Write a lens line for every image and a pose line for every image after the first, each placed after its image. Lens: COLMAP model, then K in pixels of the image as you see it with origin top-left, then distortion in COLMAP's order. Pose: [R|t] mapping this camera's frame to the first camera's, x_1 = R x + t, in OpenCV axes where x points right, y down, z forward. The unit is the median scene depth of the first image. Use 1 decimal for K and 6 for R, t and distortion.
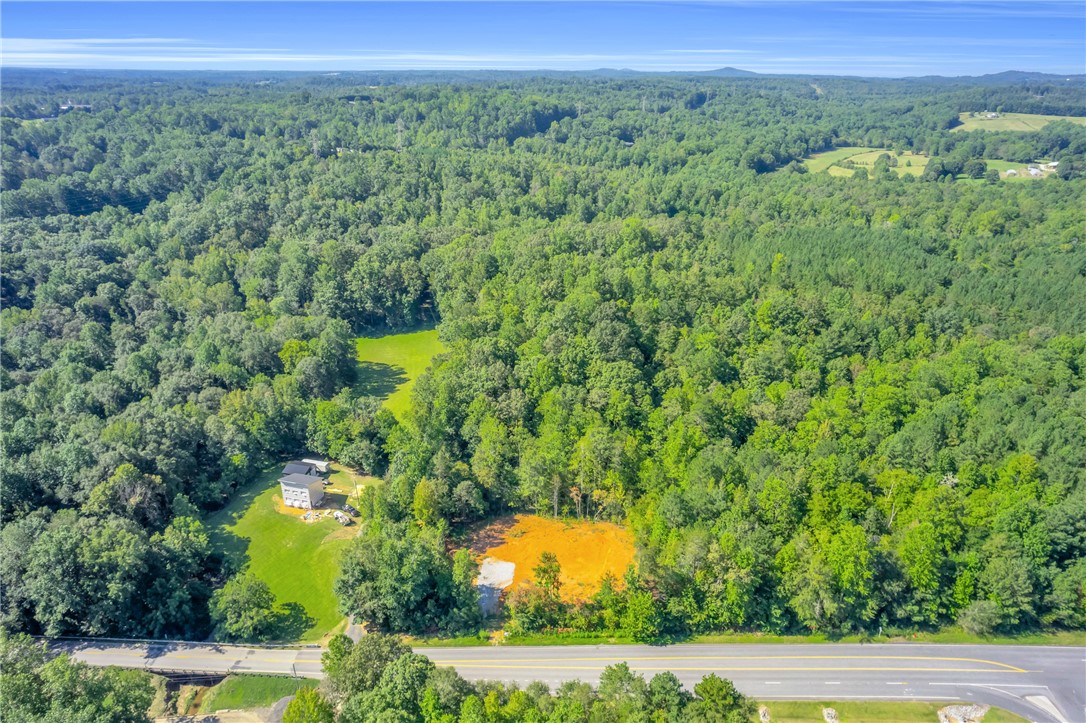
lens RADIAL K [[699.6, 0, 550.3], [0, 699.6, 365.6], [0, 0, 1]] dist [-0.082424, 0.074381]
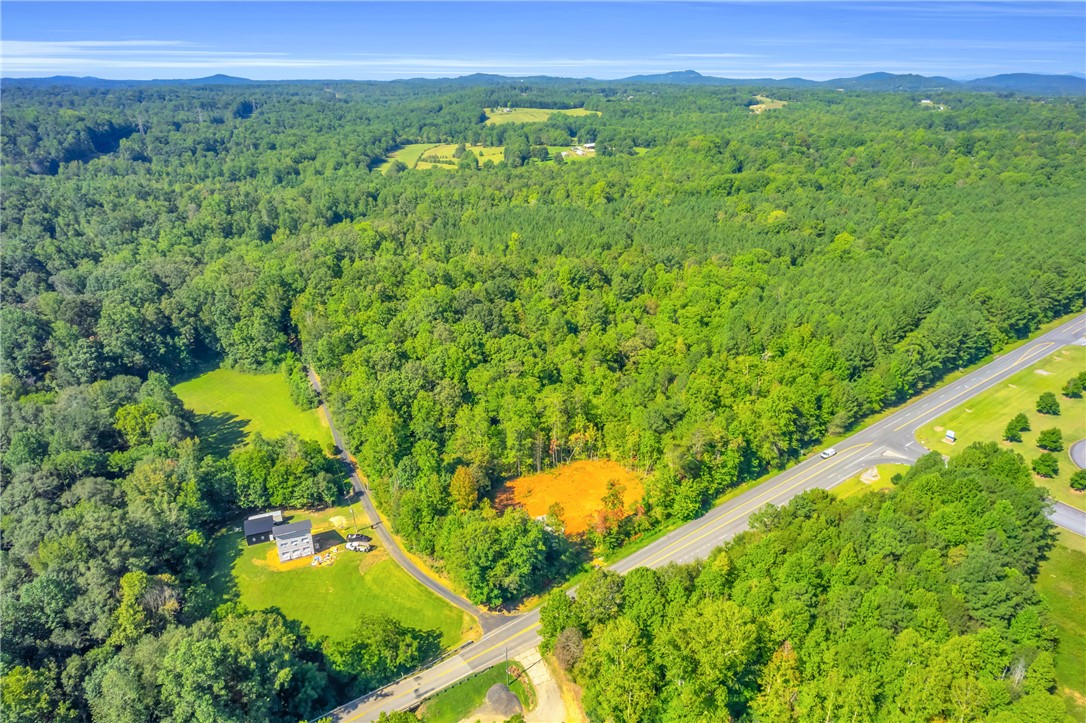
lens RADIAL K [[699.6, 0, 550.3], [0, 699.6, 365.6], [0, 0, 1]] dist [-0.082424, 0.074381]
pose [[0.789063, -0.238627, 0.566071, -0.335179], [0.242315, 0.967659, 0.070145, -0.014354], [-0.564502, 0.081819, 0.821367, 0.028074]]
